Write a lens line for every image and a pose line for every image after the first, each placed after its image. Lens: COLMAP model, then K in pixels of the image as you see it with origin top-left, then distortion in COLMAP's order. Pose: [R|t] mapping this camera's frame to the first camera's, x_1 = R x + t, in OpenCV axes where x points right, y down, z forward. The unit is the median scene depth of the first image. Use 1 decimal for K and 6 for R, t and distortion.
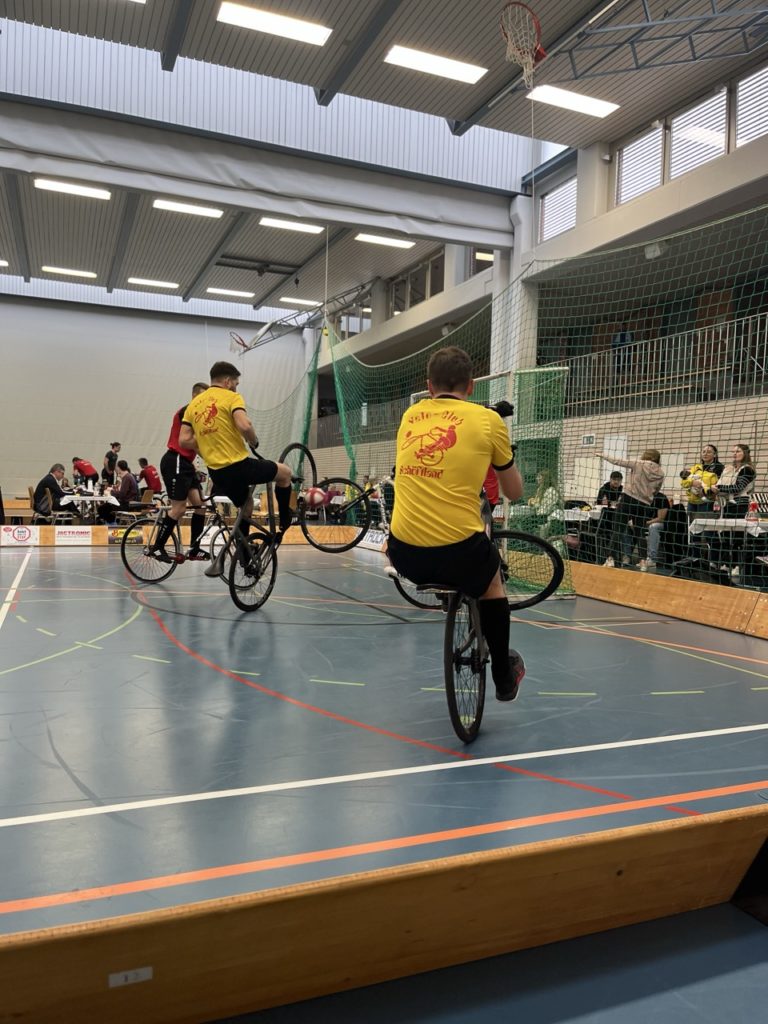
lens RADIAL K [[783.6, 0, 378.1], [0, 783.6, 519.6], [0, 0, 1]] dist [0.019491, -0.008444]
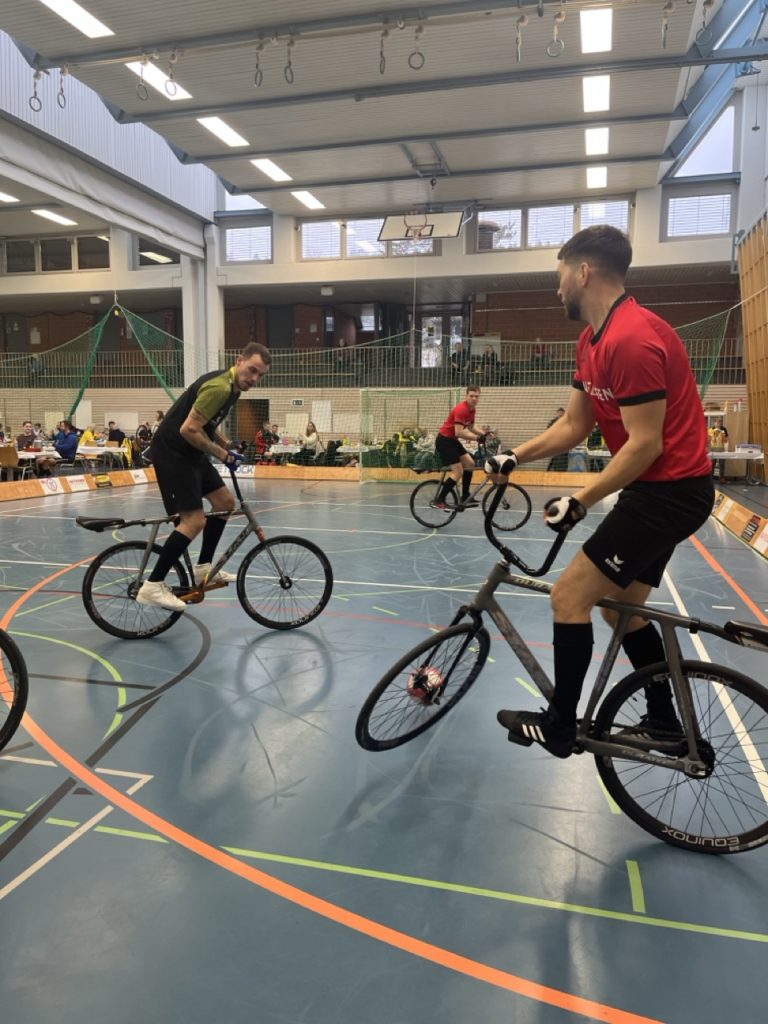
lens RADIAL K [[784.1, 0, 394.5], [0, 784.1, 509.6], [0, 0, 1]] dist [0.022726, -0.000364]
pose [[0.594891, -0.109087, 0.796369, -0.898368], [0.041401, 0.993592, 0.105175, -0.040591], [-0.802739, -0.029597, 0.595595, -0.137362]]
